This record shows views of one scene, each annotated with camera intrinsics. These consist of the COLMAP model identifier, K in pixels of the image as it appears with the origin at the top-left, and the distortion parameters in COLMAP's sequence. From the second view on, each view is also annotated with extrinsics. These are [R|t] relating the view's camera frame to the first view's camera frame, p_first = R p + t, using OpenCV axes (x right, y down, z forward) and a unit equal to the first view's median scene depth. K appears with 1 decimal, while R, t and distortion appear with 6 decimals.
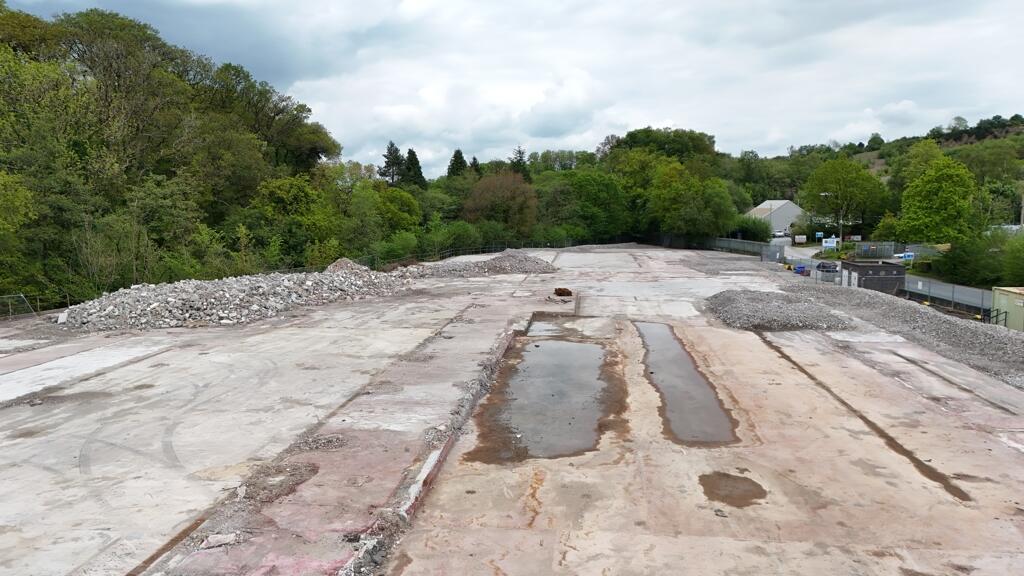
lens RADIAL K [[752.9, 0, 512.0], [0, 752.9, 288.0], [0, 0, 1]] dist [0.080932, -0.071247]
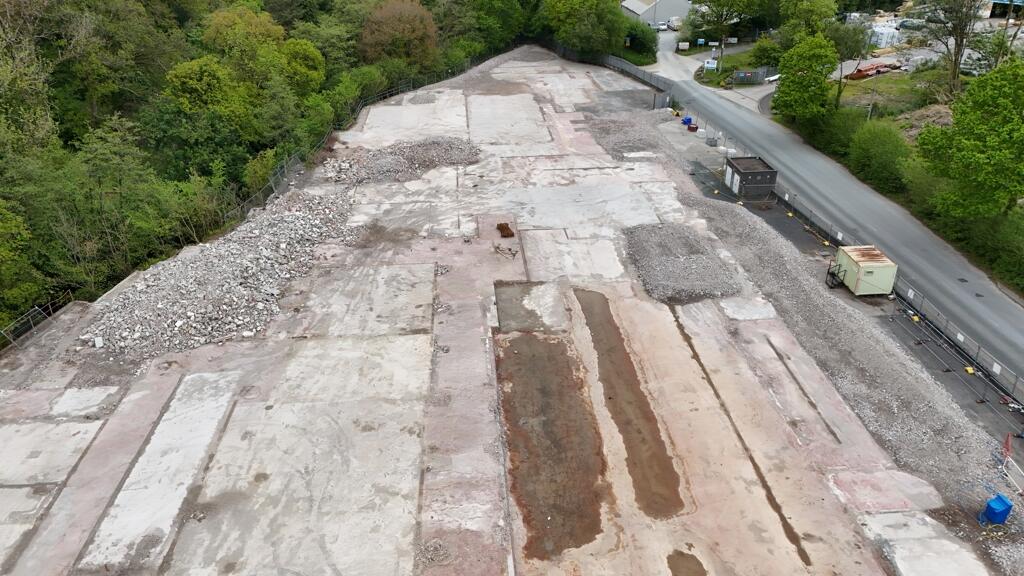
lens RADIAL K [[752.9, 0, 512.0], [0, 752.9, 288.0], [0, 0, 1]] dist [0.080932, -0.071247]
pose [[0.984164, -0.088440, 0.153622, -0.183366], [0.026343, 0.929992, 0.366635, -0.569476], [-0.175293, -0.356782, 0.917594, -0.178523]]
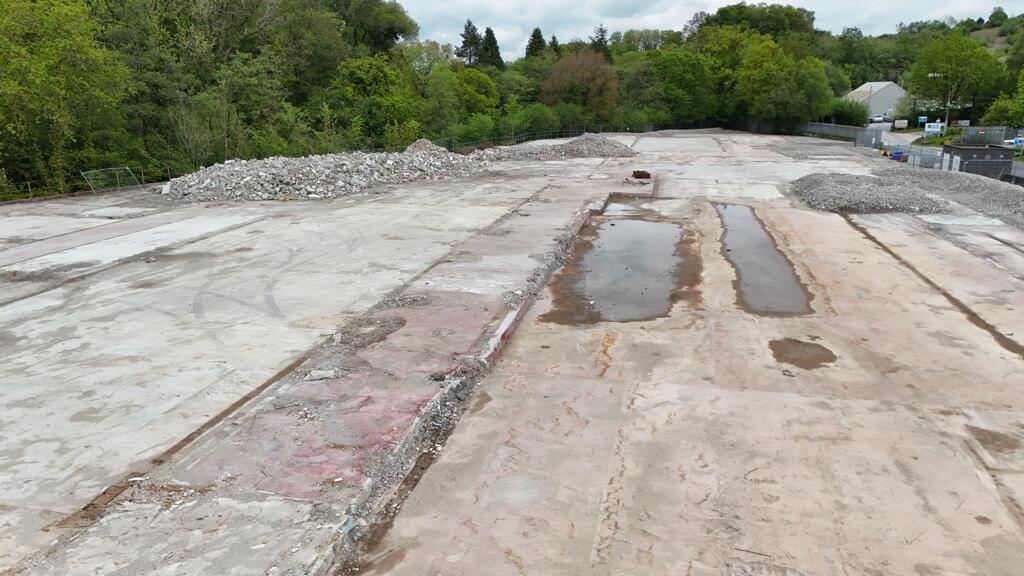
lens RADIAL K [[752.9, 0, 512.0], [0, 752.9, 288.0], [0, 0, 1]] dist [0.080932, -0.071247]
pose [[0.994905, 0.026163, -0.097360, -0.000454], [-0.011934, 0.989513, 0.143950, 0.019844], [0.100105, -0.142055, 0.984784, -0.019302]]
